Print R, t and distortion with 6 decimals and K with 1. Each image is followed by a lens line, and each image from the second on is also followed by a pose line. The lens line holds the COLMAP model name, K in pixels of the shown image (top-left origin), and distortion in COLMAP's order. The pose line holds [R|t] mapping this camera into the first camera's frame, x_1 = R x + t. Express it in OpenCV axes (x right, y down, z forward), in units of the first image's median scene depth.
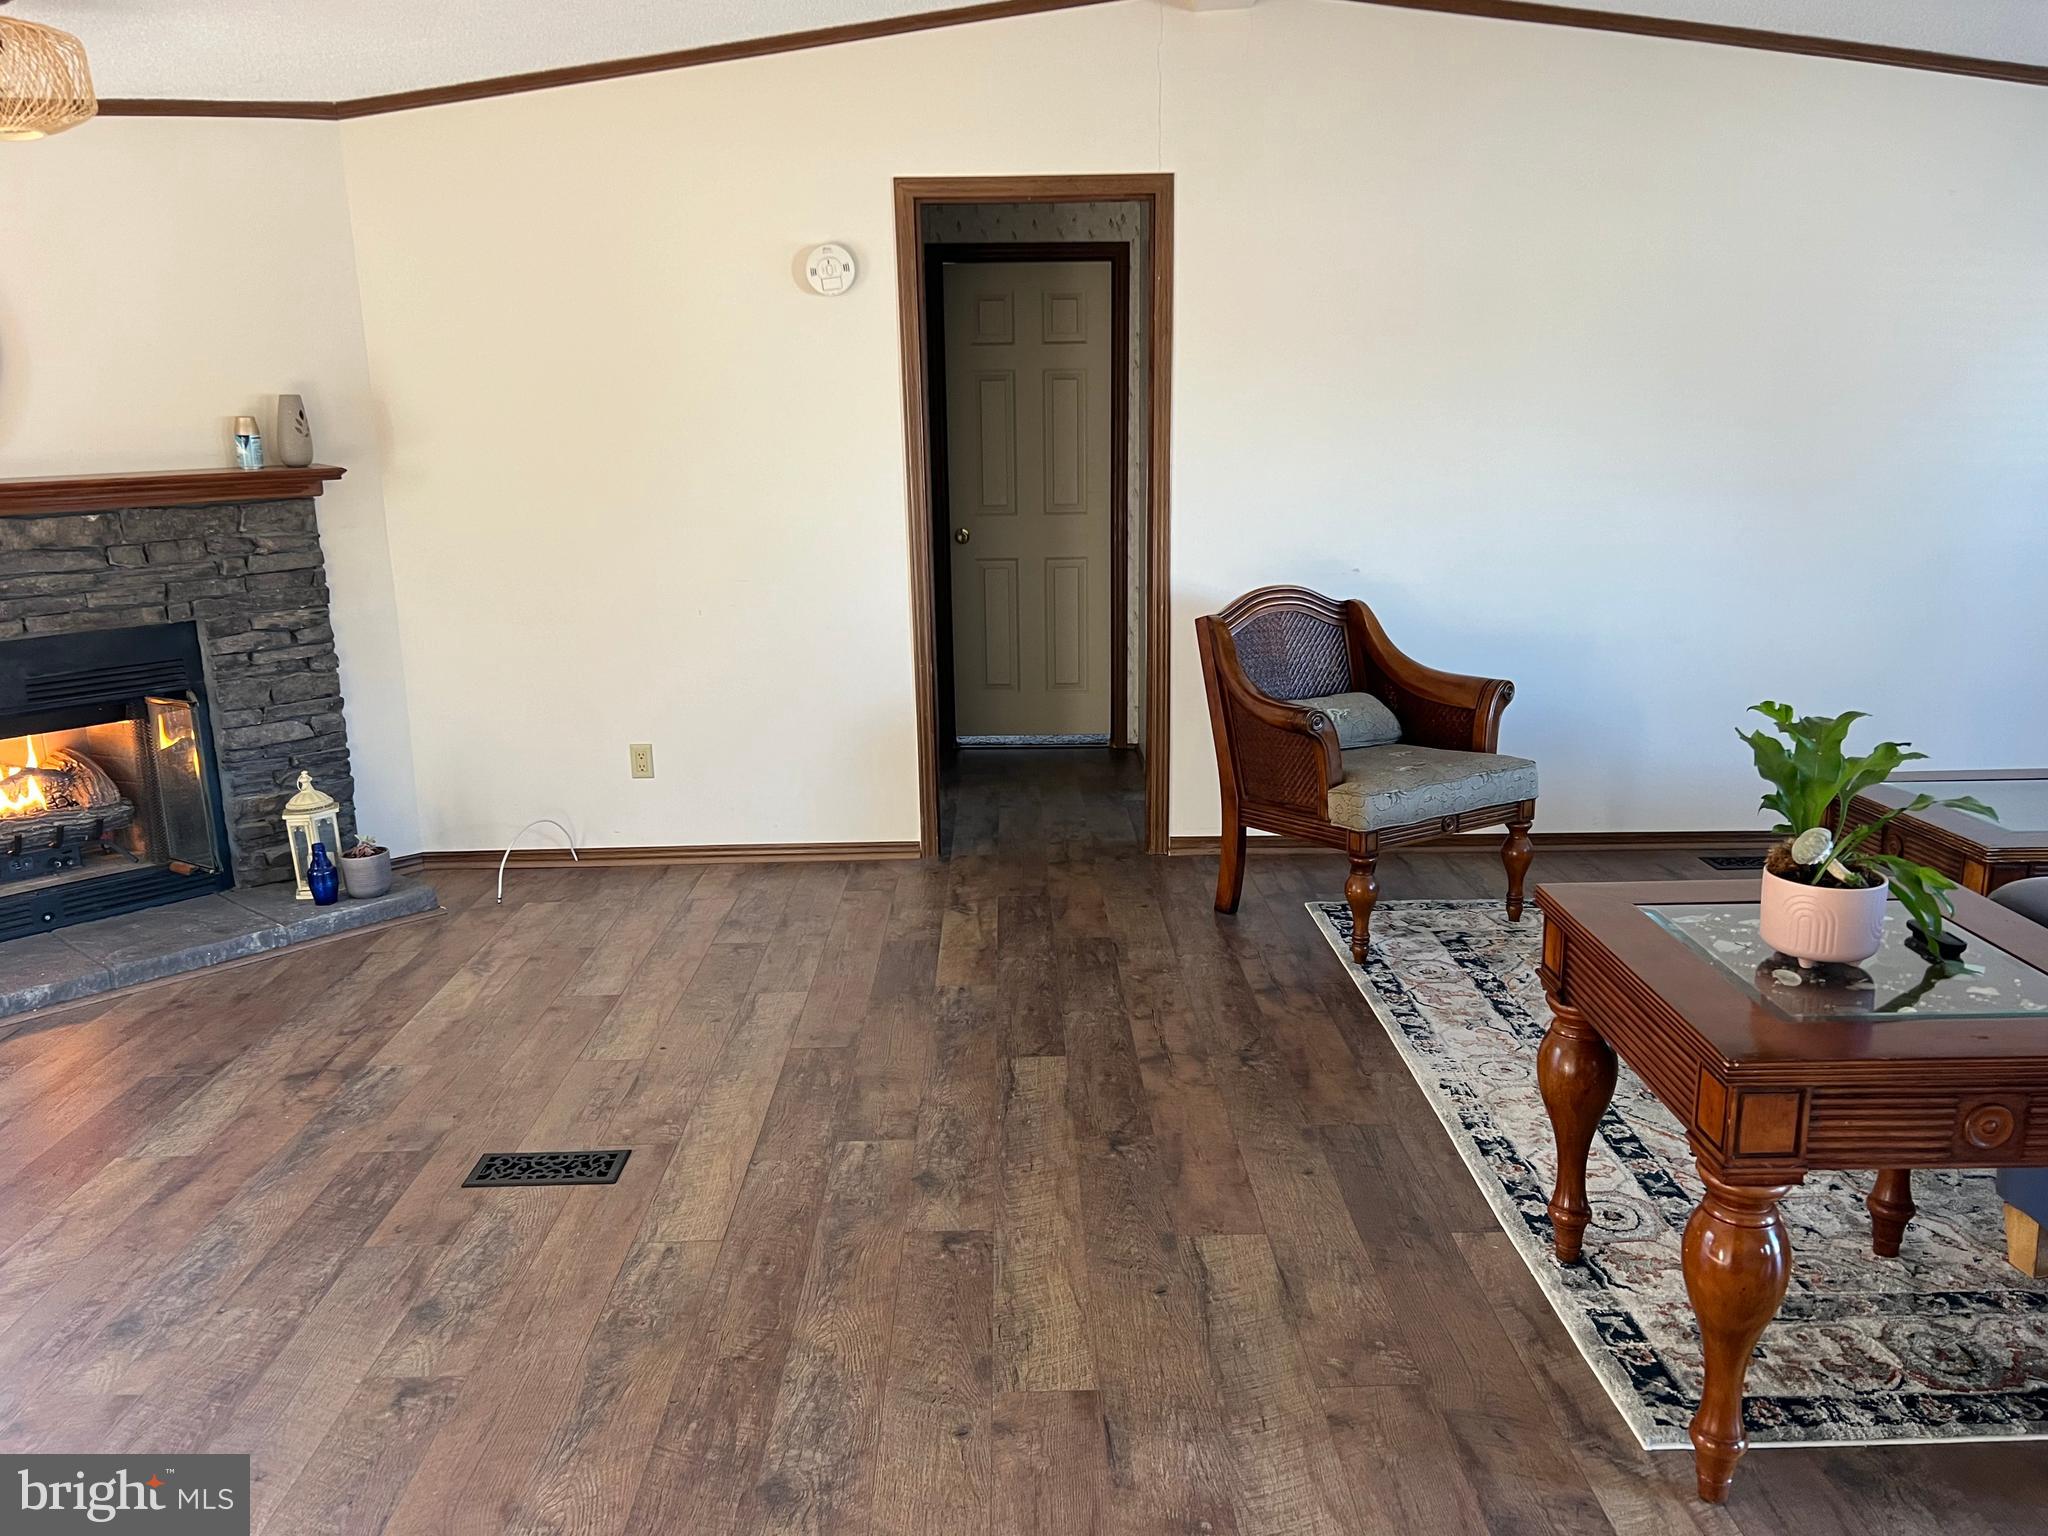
lens RADIAL K [[1555.3, 0, 1052.2], [0, 1555.3, 742.4], [0, 0, 1]] dist [0.064515, -0.065799]
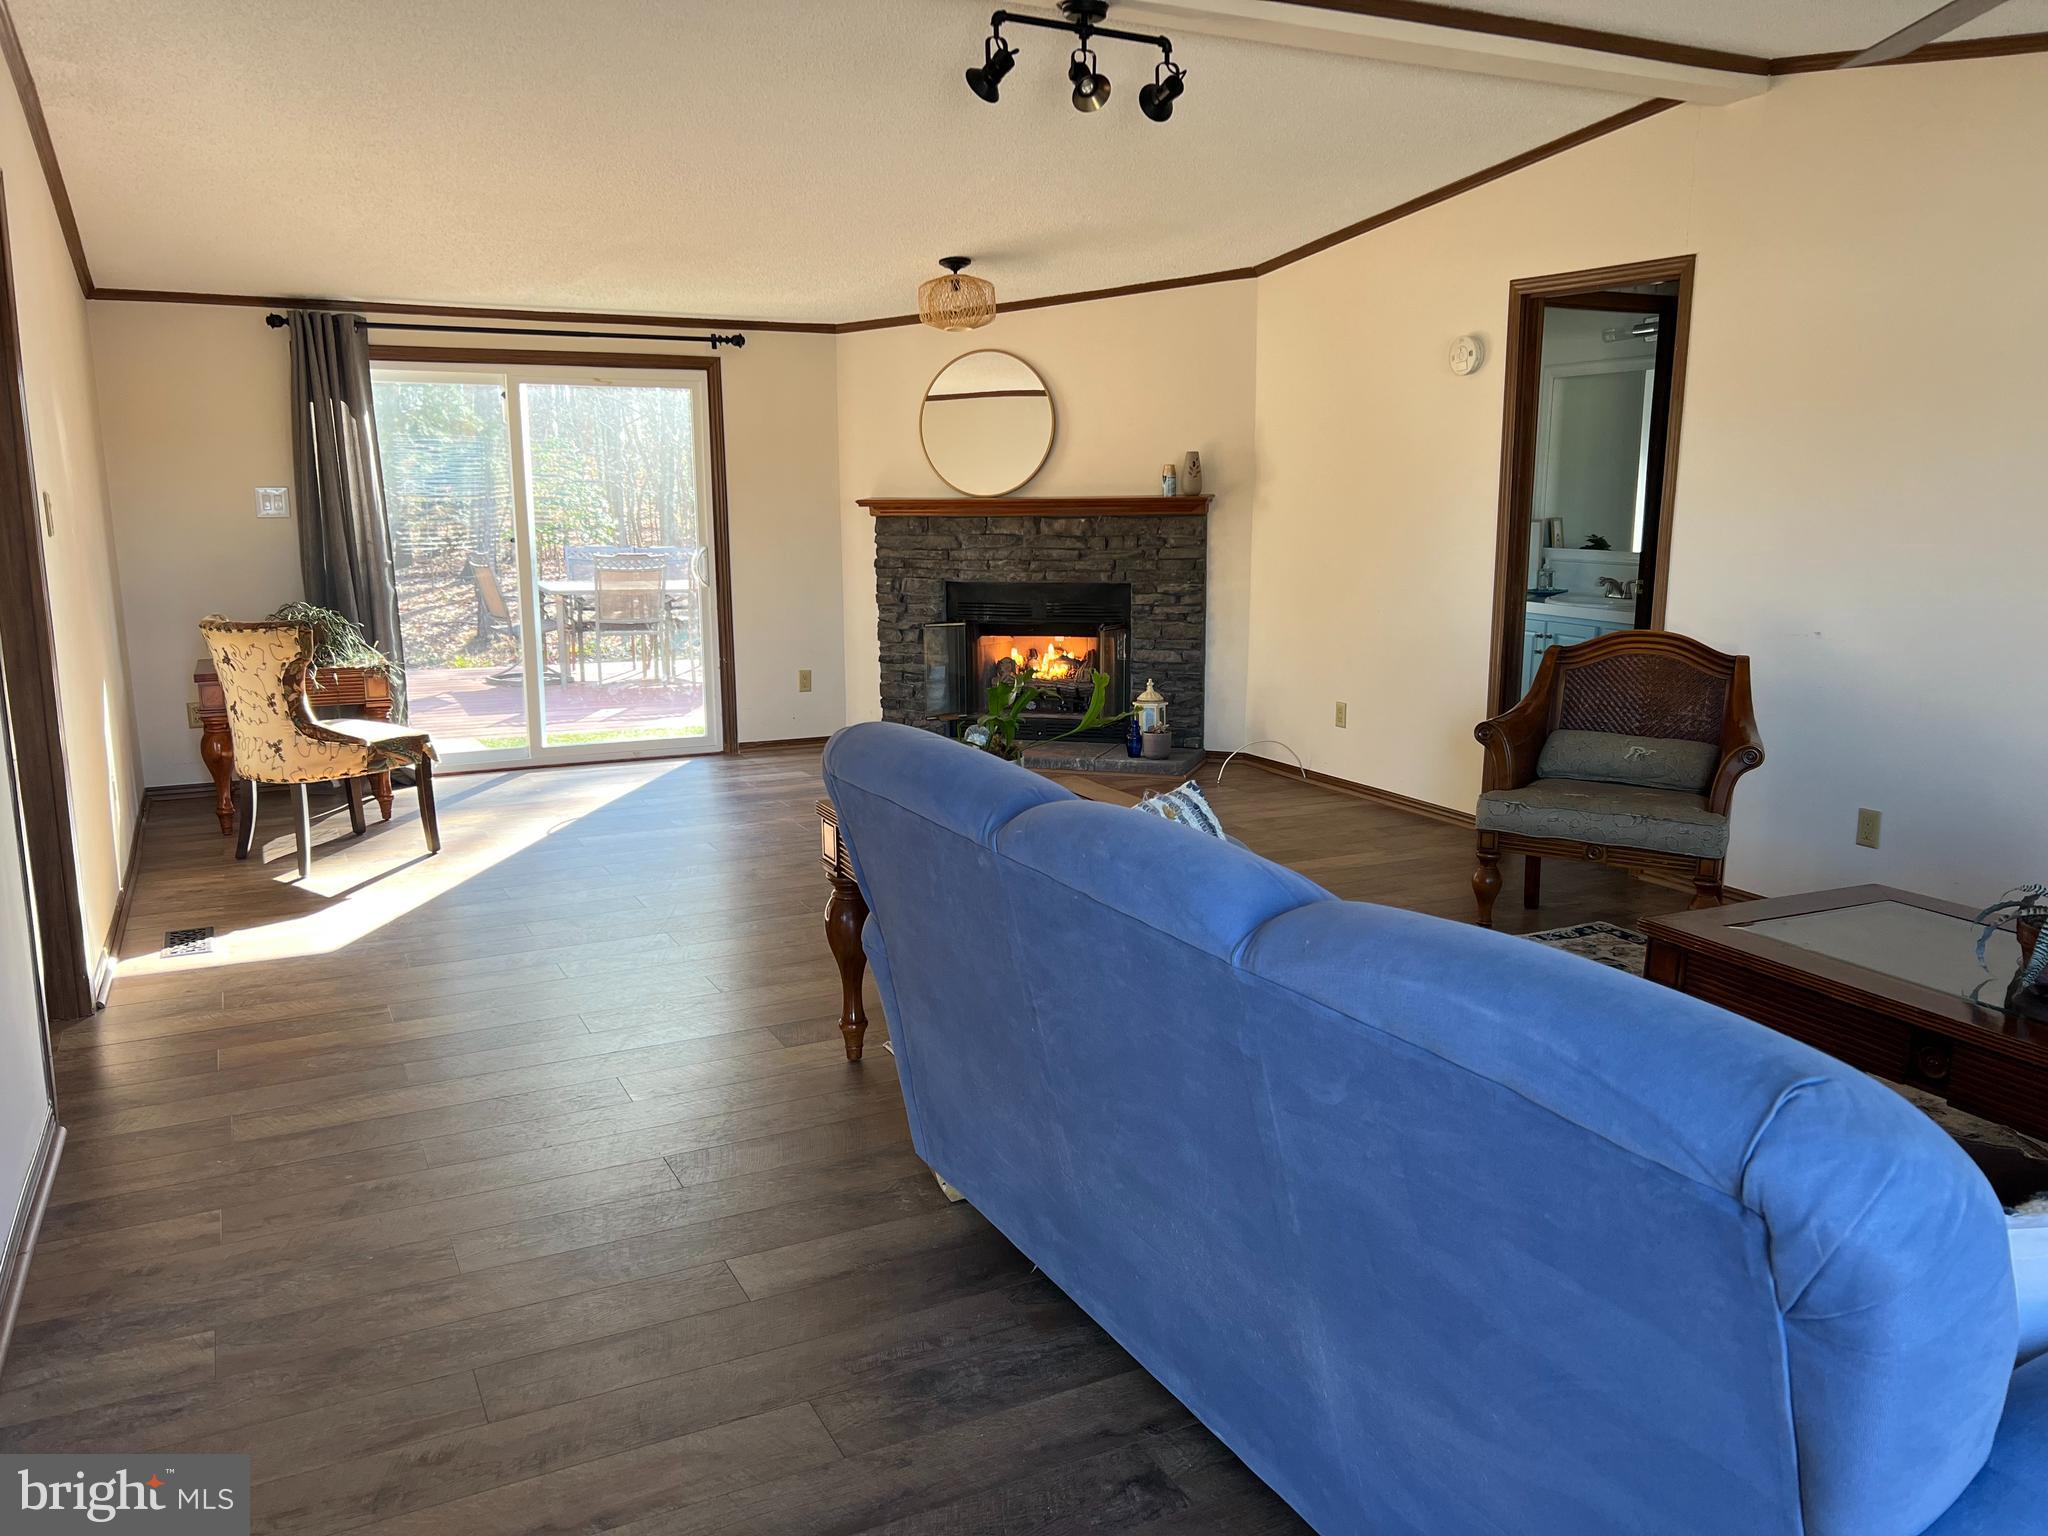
lens RADIAL K [[1549.5, 0, 978.1], [0, 1549.5, 782.7], [0, 0, 1]] dist [0.002281, -0.028395]
pose [[0.428734, 0.195757, -0.881967, 0.911097], [-0.186835, 0.974350, 0.125439, -0.046130], [0.883900, 0.111002, 0.454311, 0.109701]]
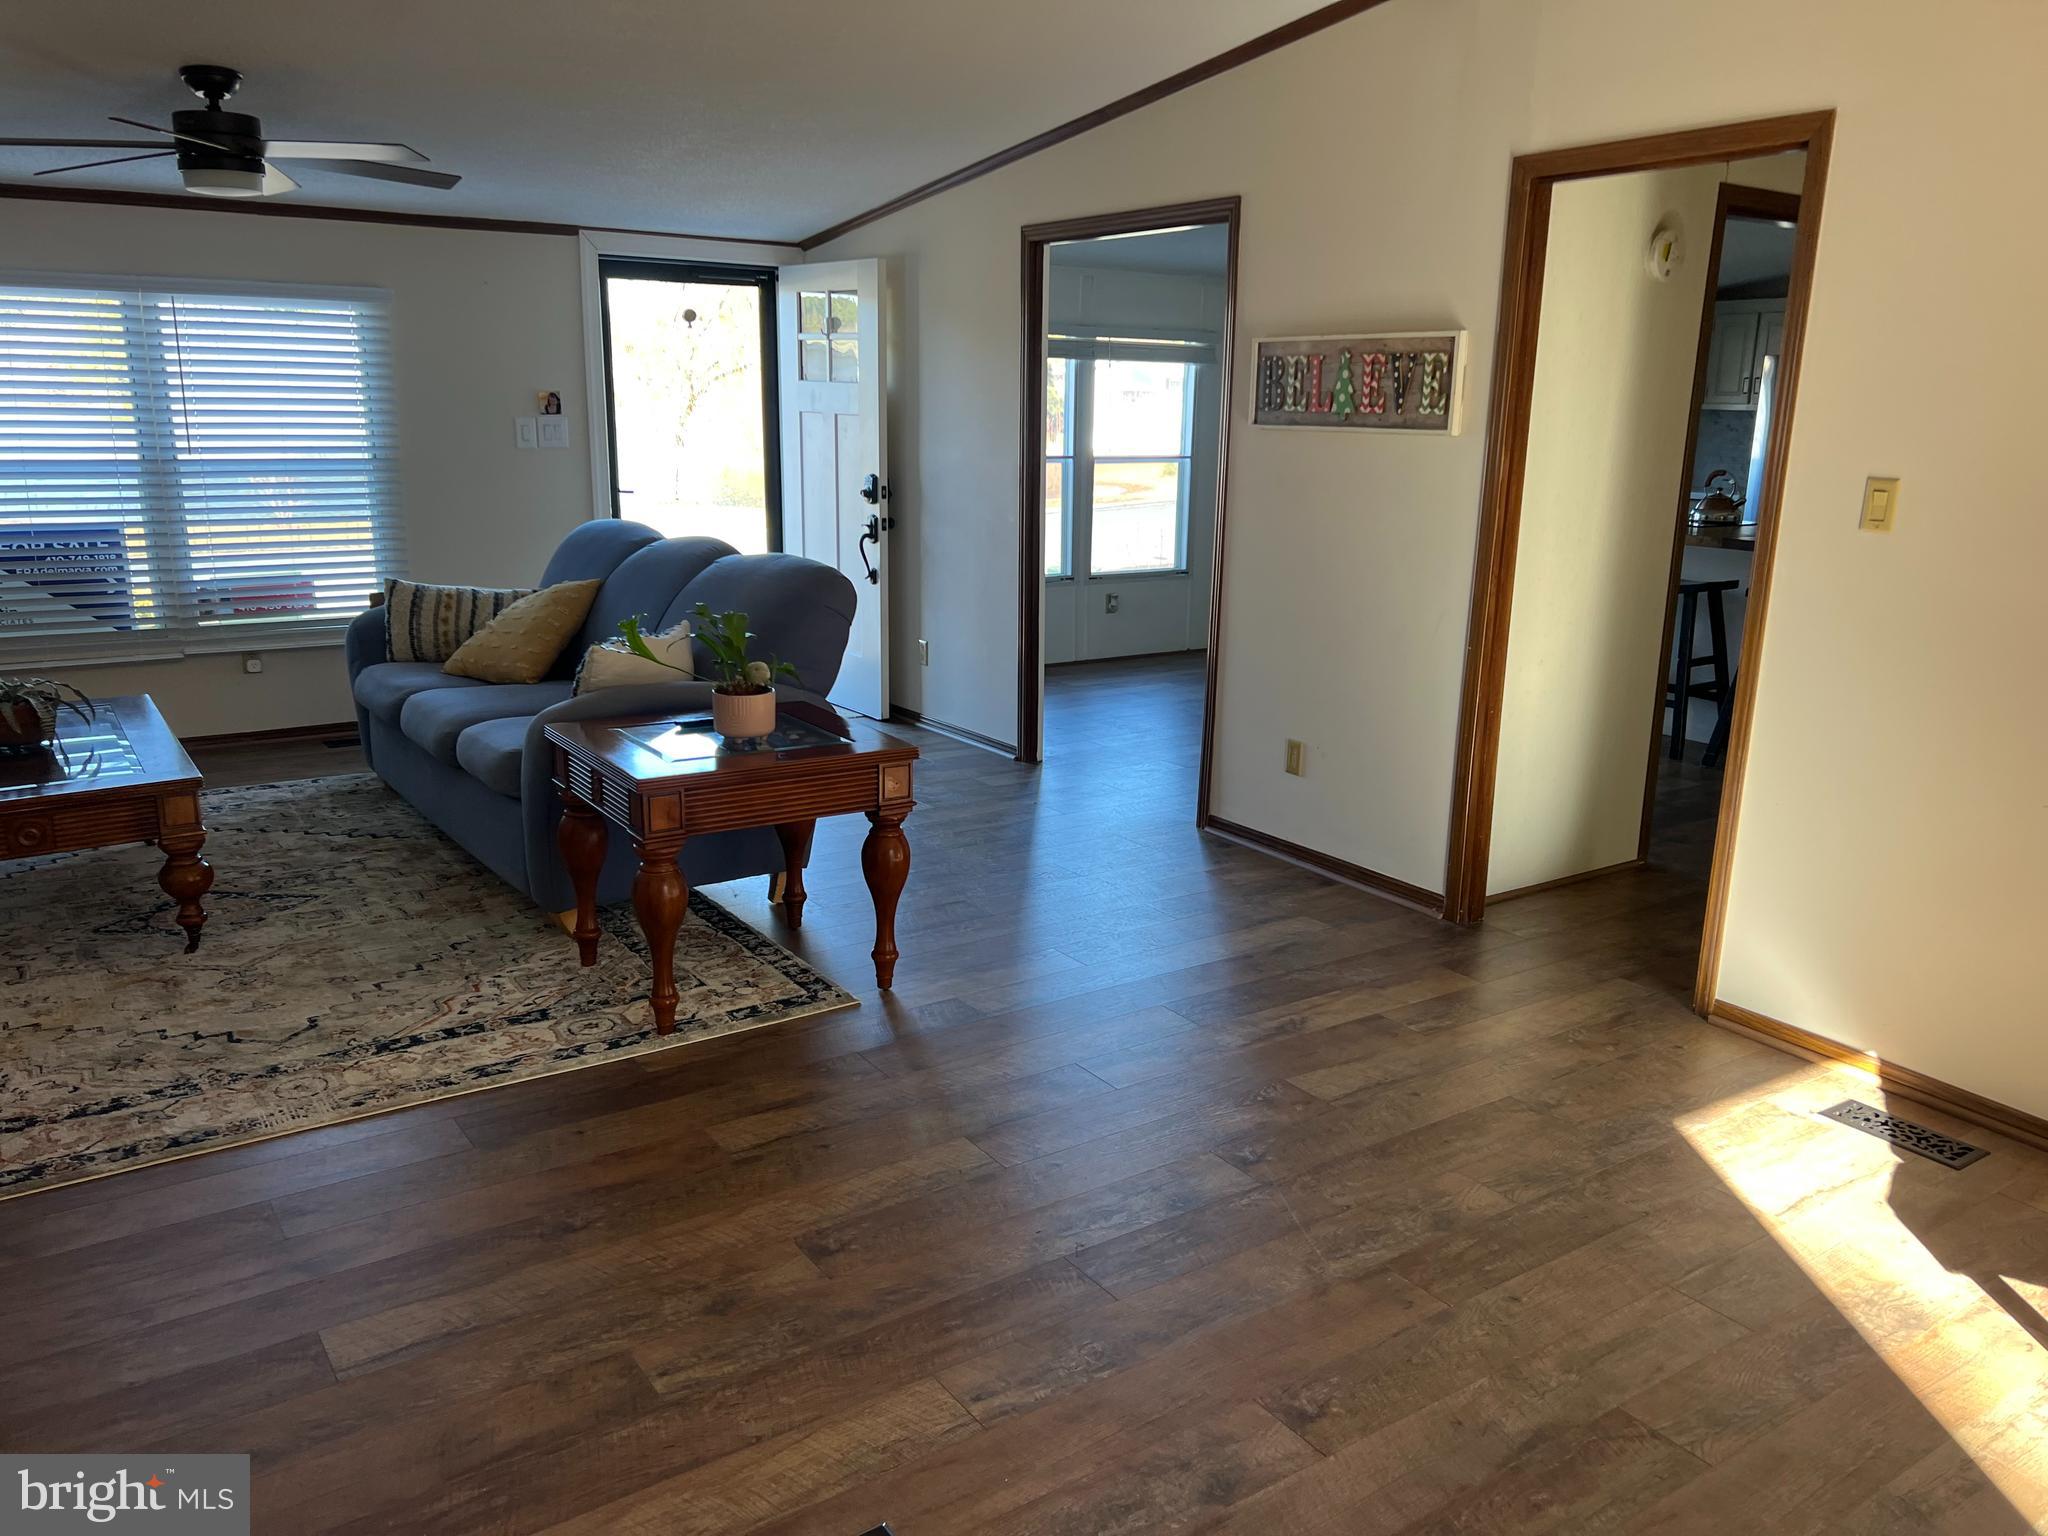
lens RADIAL K [[1555.3, 0, 1052.2], [0, 1555.3, 742.4], [0, 0, 1]] dist [0.064515, -0.065799]
pose [[-0.559220, -0.174006, 0.810552, -0.509499], [0.157268, 0.937703, 0.309806, -0.155275], [-0.813965, 0.300724, -0.497017, 0.726495]]
